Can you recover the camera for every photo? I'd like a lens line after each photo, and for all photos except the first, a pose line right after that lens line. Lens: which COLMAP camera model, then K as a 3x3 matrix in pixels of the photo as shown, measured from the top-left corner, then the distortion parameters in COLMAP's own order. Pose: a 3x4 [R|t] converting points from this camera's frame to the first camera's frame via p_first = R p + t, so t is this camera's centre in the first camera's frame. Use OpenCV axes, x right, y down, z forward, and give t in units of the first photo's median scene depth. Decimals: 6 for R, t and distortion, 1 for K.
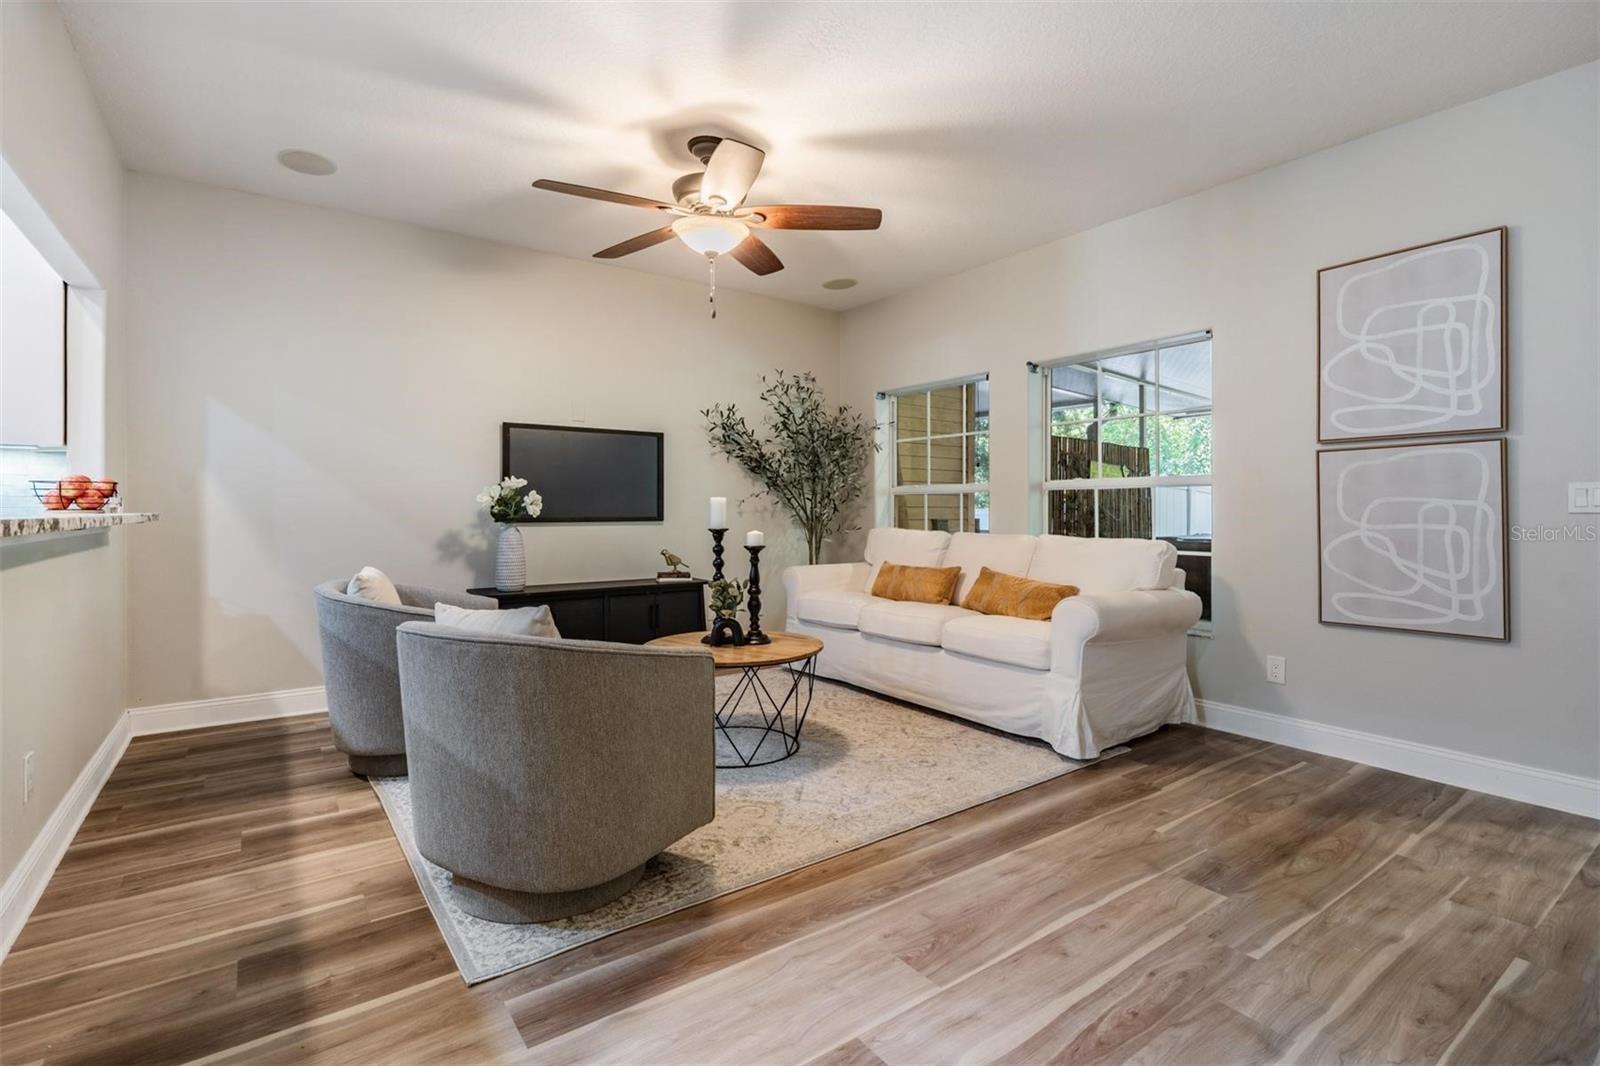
lens RADIAL K [[738.3, 0, 786.3], [0, 738.3, 516.1], [0, 0, 1]] dist [0.001431, -0.000035]
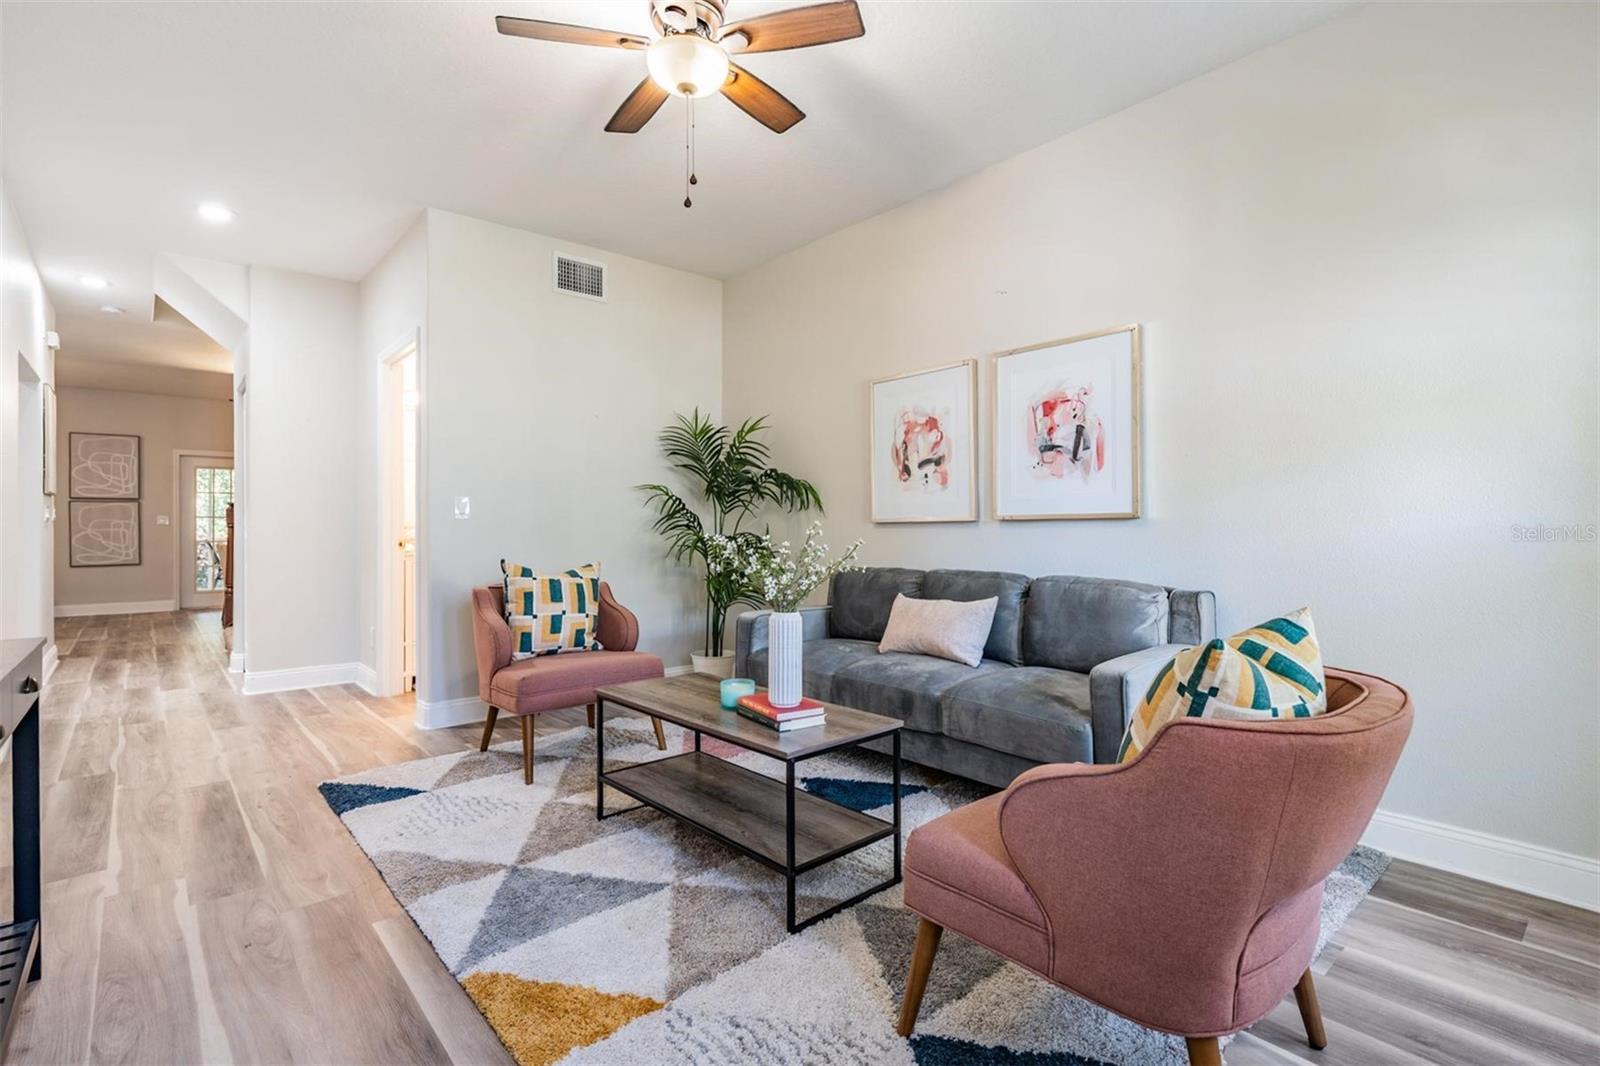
lens RADIAL K [[724.4, 0, 787.5], [0, 724.4, 526.0], [0, 0, 1]] dist [0.000587, -0.000468]
pose [[-0.114246, 0.001714, 0.993451, -2.399026], [0.009693, 0.999953, -0.000611, 0.029491], [-0.993405, 0.009559, -0.114257, -1.394741]]
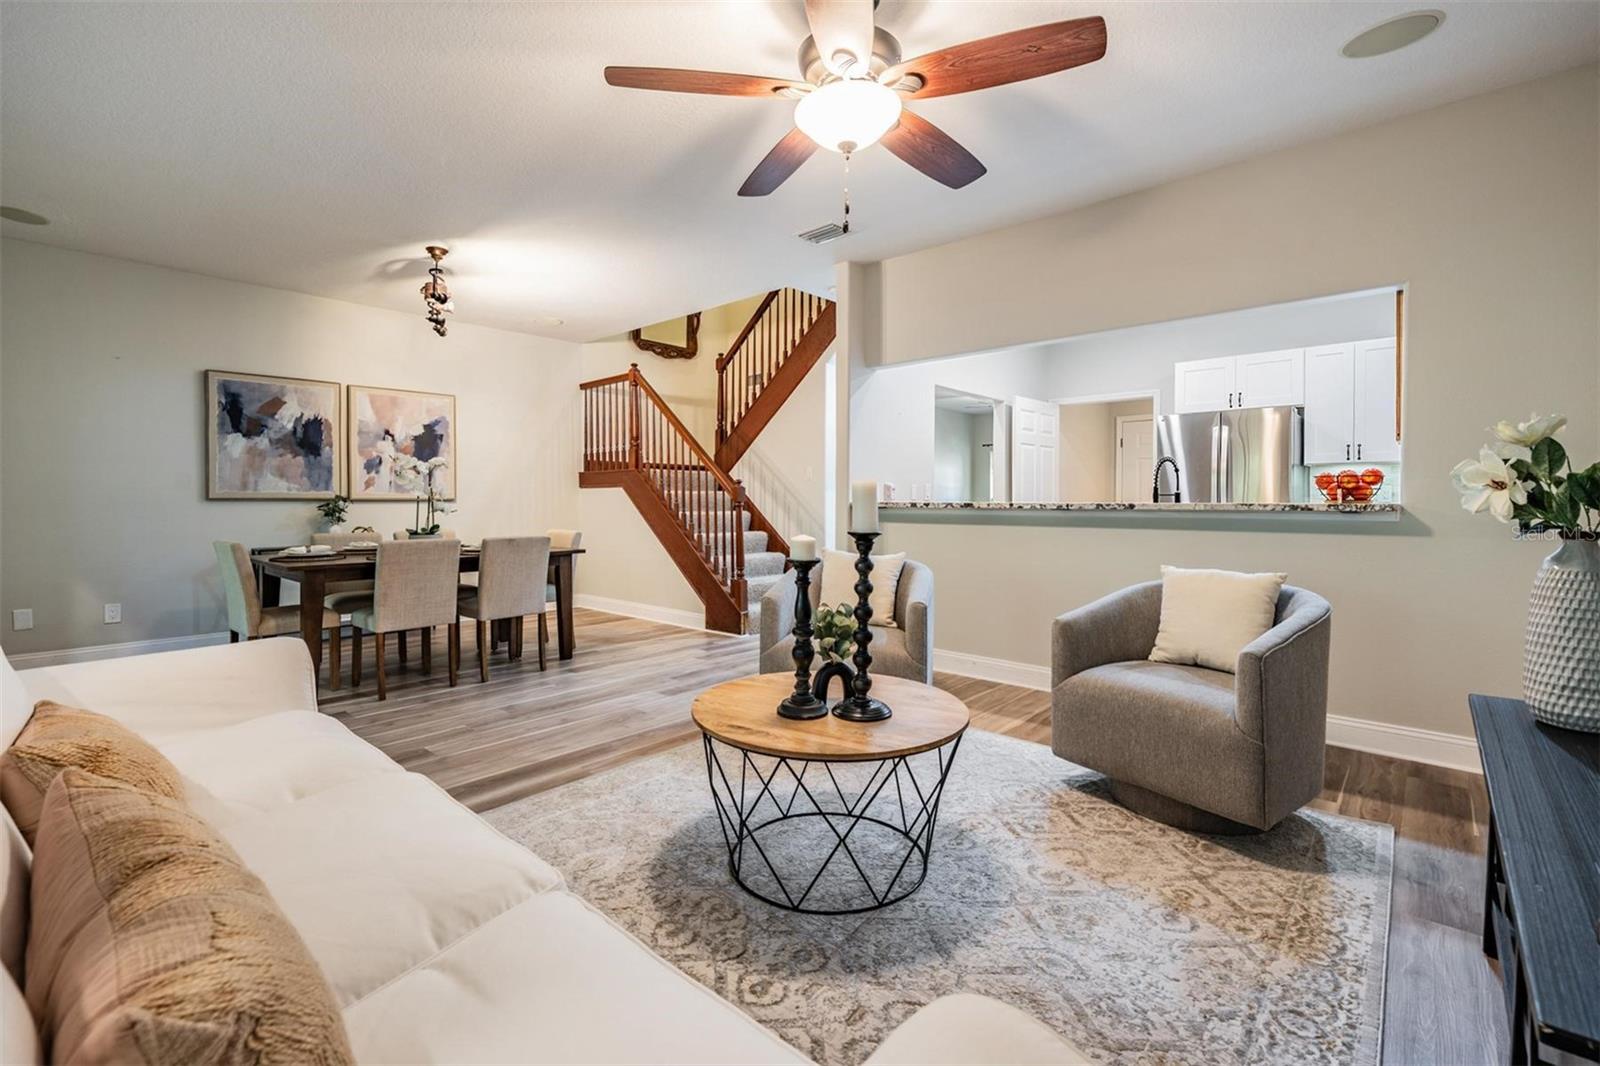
lens RADIAL K [[716.6, 0, 801.0], [0, 716.6, 505.0], [0, 0, 1]] dist [-0.002105, -0.000324]
pose [[-0.973540, 0.001150, -0.228513, 0.115235], [-0.002380, 0.999882, 0.015172, -0.016247], [0.228504, 0.015314, -0.973423, 1.866026]]
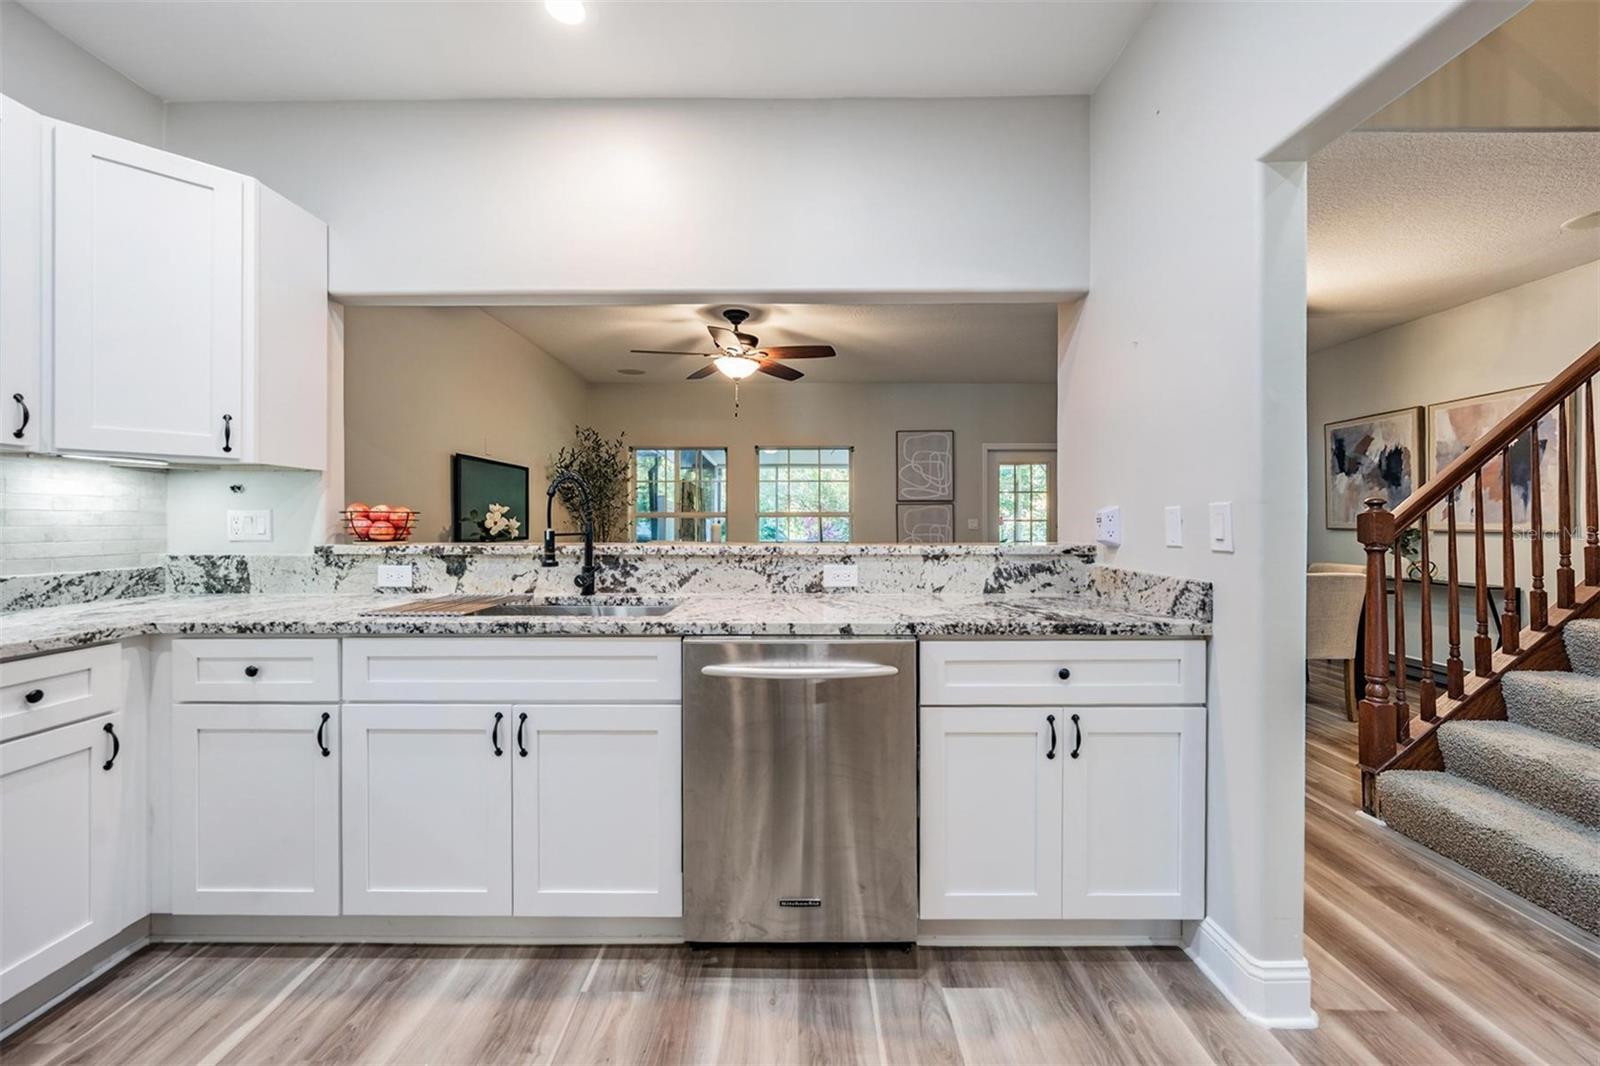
lens RADIAL K [[614.0, 0, 801.3], [0, 614.0, 521.3], [0, 0, 1]] dist [0.000770, -0.000072]
pose [[0.576712, 0.000485, 0.816948, -1.281894], [0.008213, 0.999946, -0.006391, -0.024341], [-0.816907, 0.010395, 0.576676, 0.092828]]
